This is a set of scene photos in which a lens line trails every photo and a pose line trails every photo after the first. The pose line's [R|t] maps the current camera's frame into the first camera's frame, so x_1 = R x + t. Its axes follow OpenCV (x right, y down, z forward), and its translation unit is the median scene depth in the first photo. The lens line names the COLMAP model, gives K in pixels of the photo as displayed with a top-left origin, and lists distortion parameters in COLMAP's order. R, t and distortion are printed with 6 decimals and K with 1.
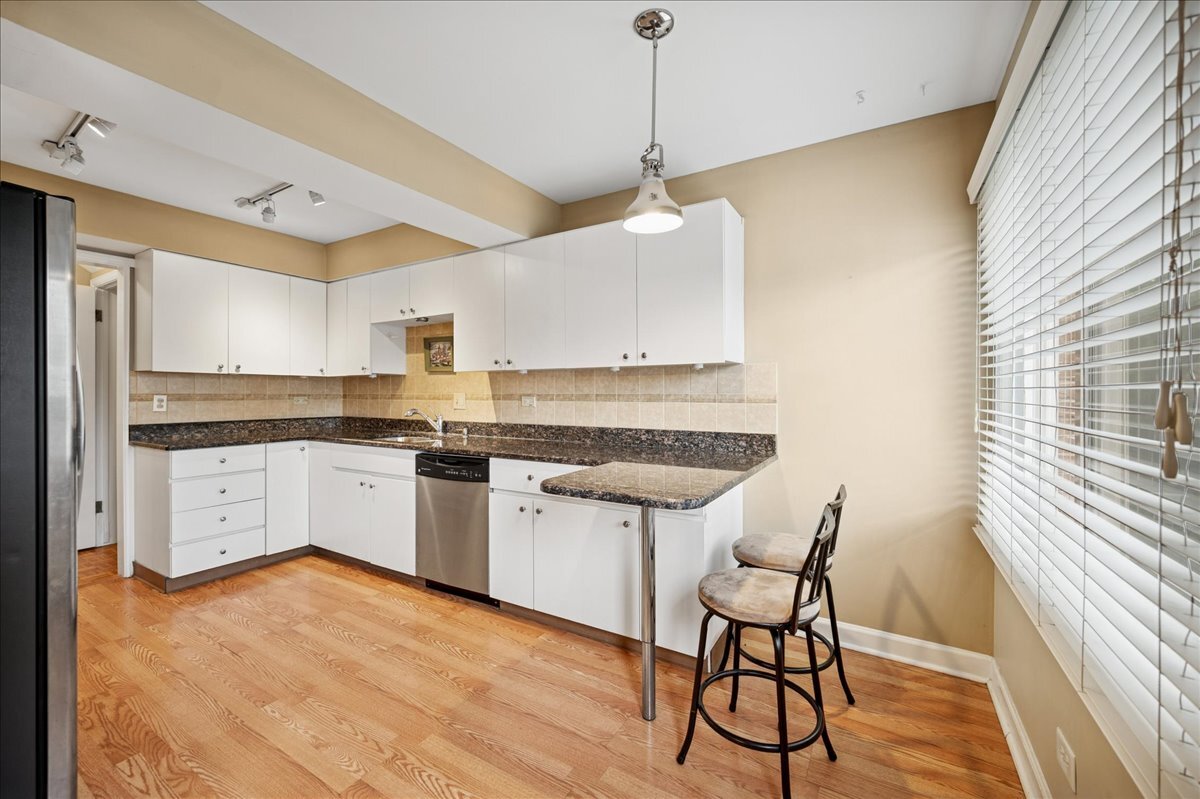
lens RADIAL K [[475.3, 0, 604.4], [0, 475.3, 394.5], [0, 0, 1]] dist [-0.002261, -0.000265]
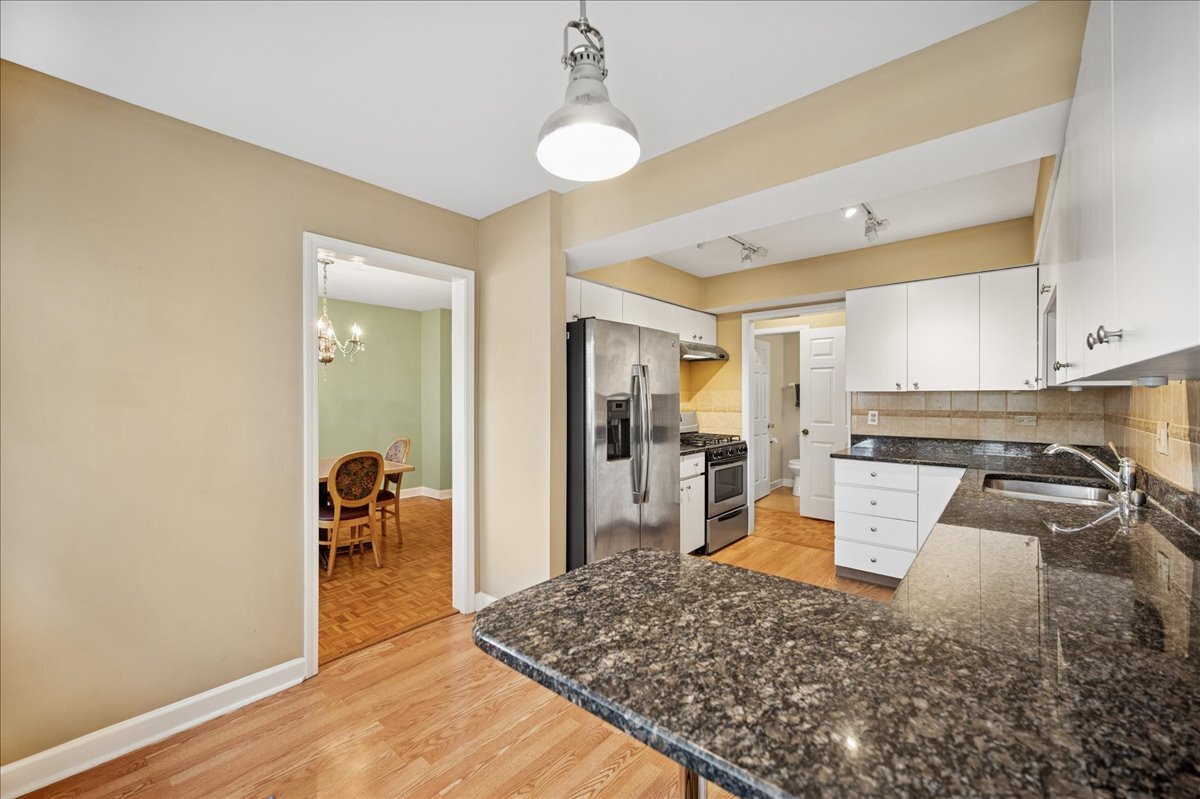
lens RADIAL K [[475.3, 0, 599.7], [0, 475.3, 398.1], [0, 0, 1]] dist [-0.002261, -0.000265]
pose [[-0.175845, 0.000214, -0.984418, 0.317134], [-0.002698, 0.999996, 0.000699, -0.027675], [0.984414, 0.002779, -0.175843, 0.528144]]
